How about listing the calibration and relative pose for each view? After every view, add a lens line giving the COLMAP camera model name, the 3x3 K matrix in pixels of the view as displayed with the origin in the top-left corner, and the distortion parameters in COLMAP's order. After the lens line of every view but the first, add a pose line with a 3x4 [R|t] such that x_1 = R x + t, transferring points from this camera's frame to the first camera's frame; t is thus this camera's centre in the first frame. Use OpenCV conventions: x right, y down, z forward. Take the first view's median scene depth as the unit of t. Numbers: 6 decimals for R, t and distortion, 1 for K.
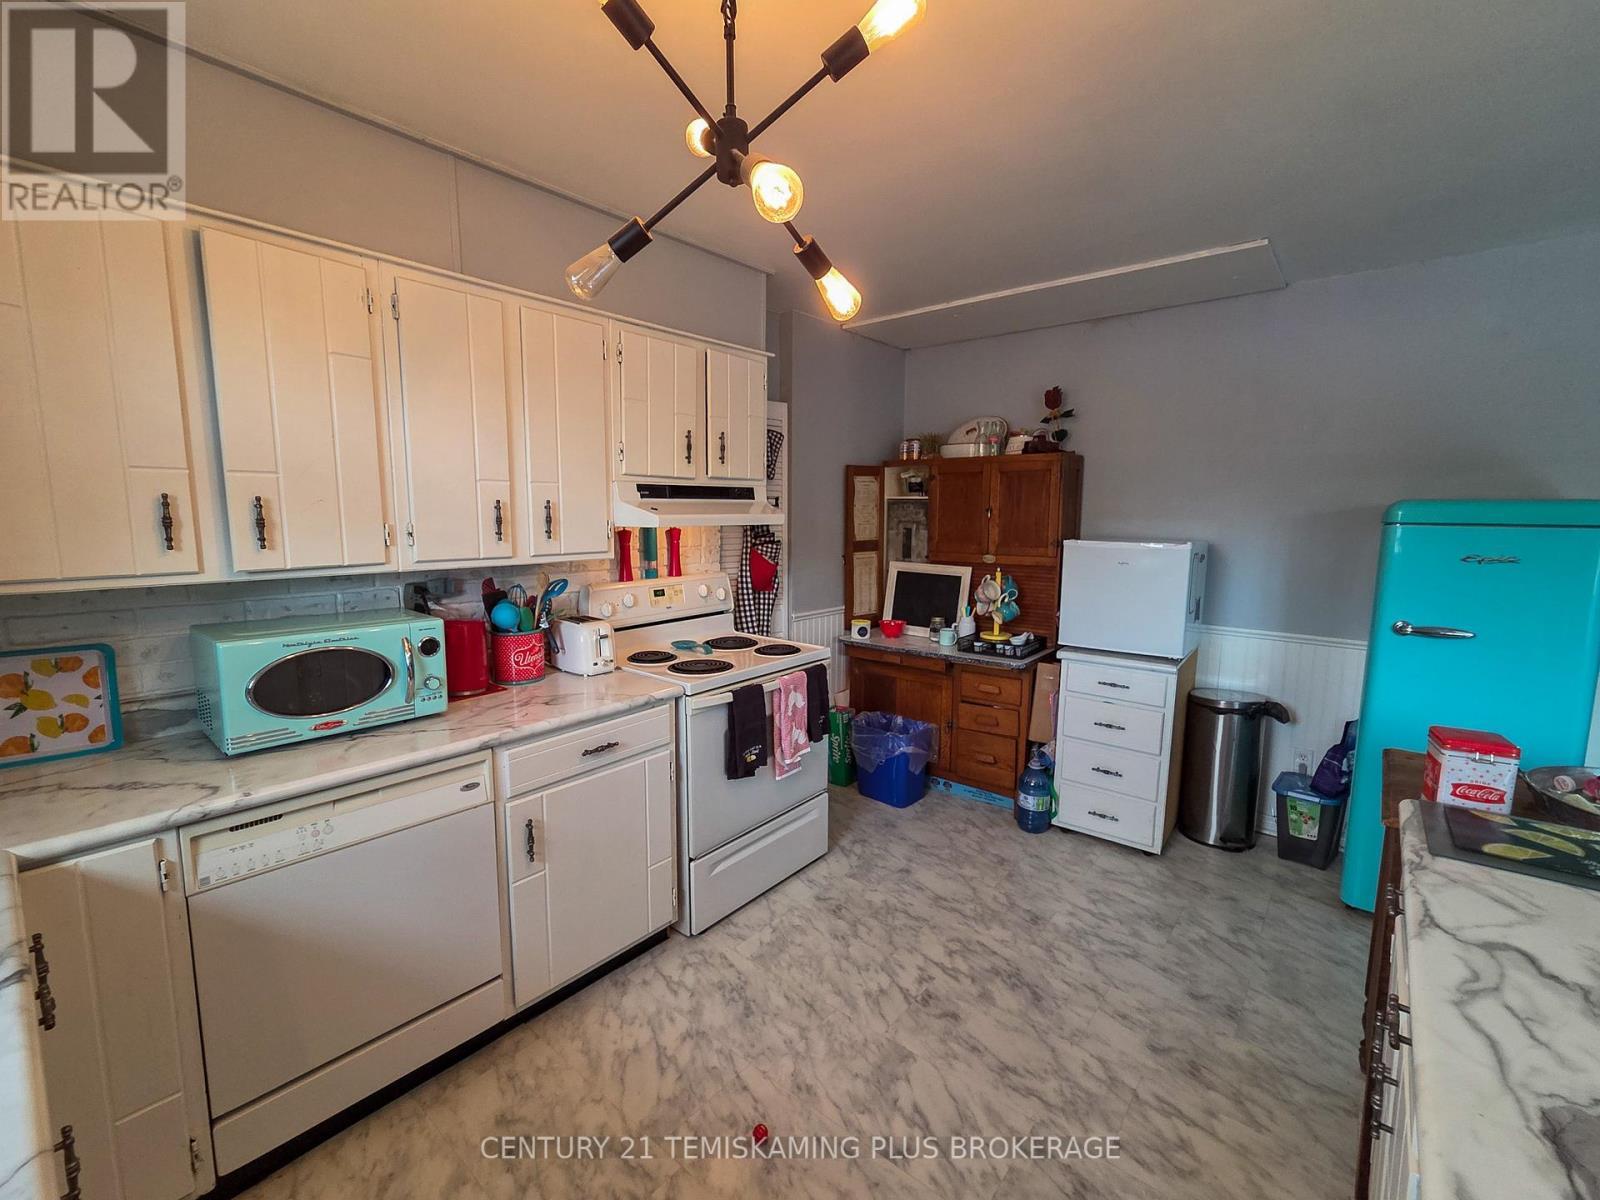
lens RADIAL K [[669.0, 0, 810.8], [0, 669.0, 593.5], [0, 0, 1]] dist [-0.003395, -0.000229]
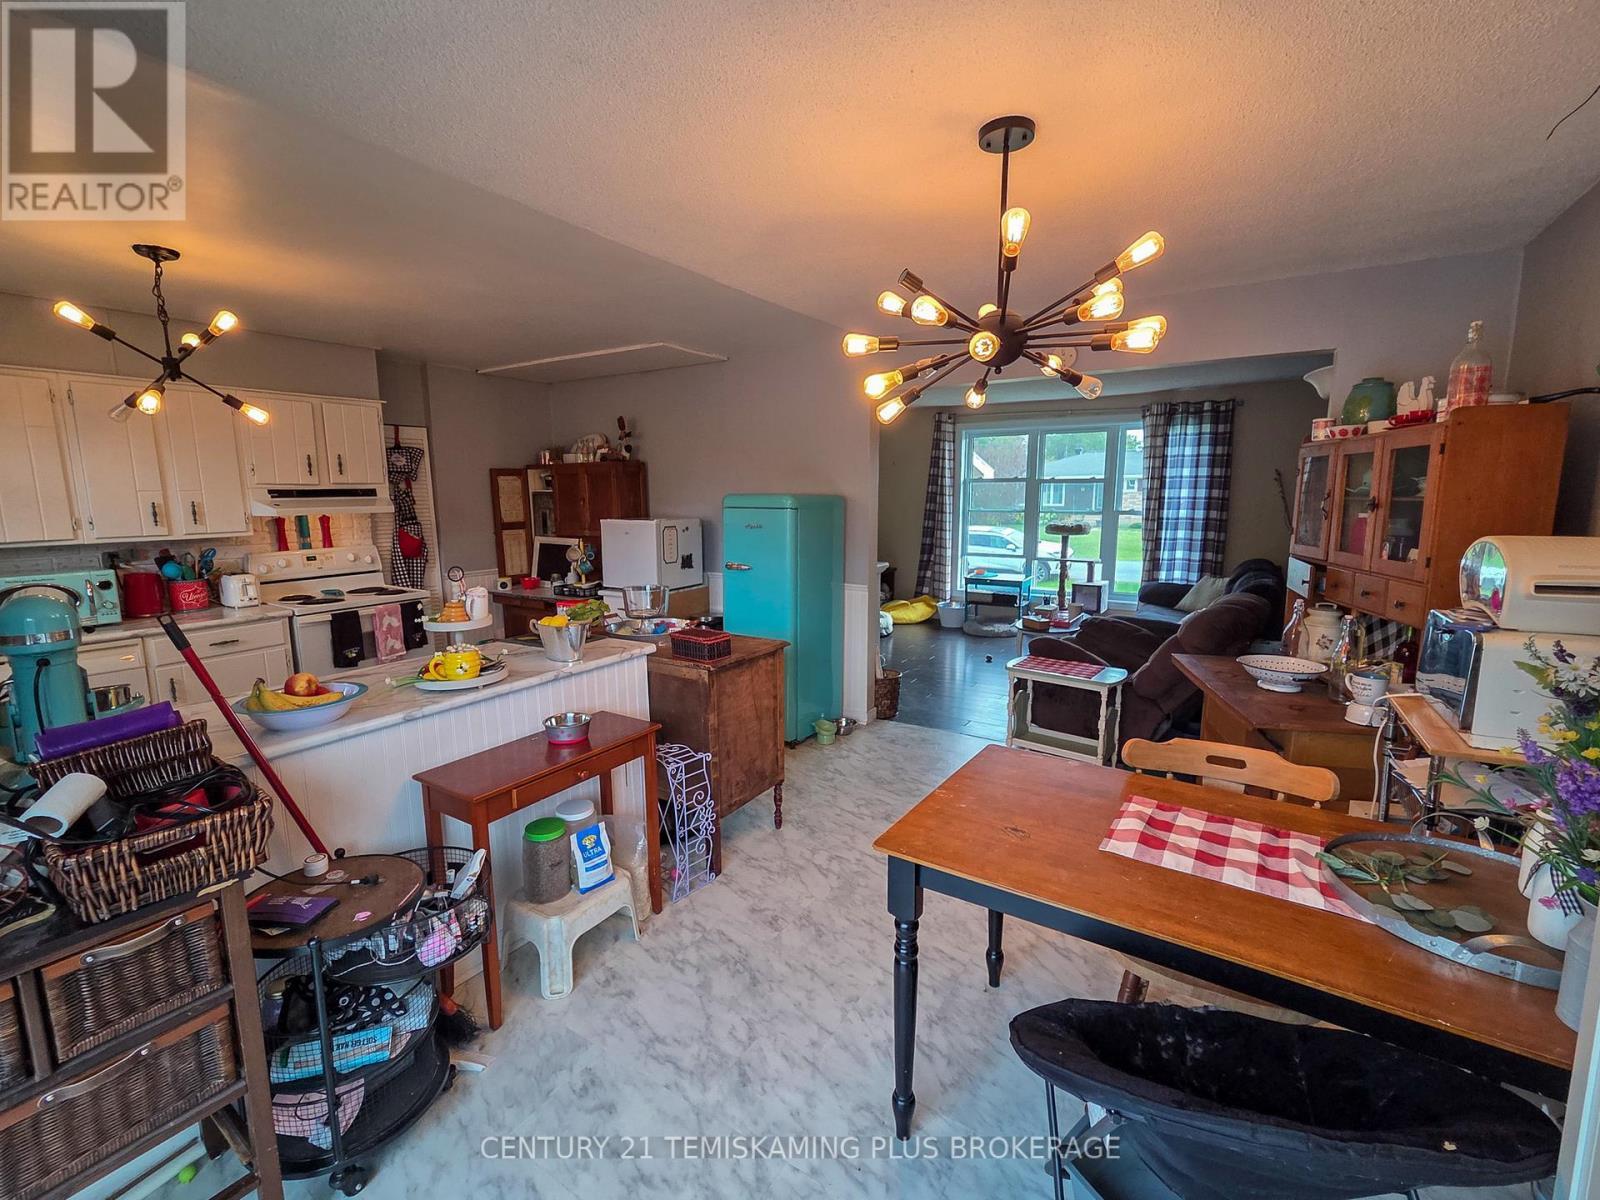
lens RADIAL K [[669.0, 0, 792.4], [0, 669.0, 588.4], [0, 0, 1]] dist [-0.003395, -0.000229]
pose [[0.992764, -0.029127, 0.116499, 0.753035], [0.026849, 0.999417, 0.021078, 0.071626], [-0.117045, -0.017798, 0.992967, -0.711784]]
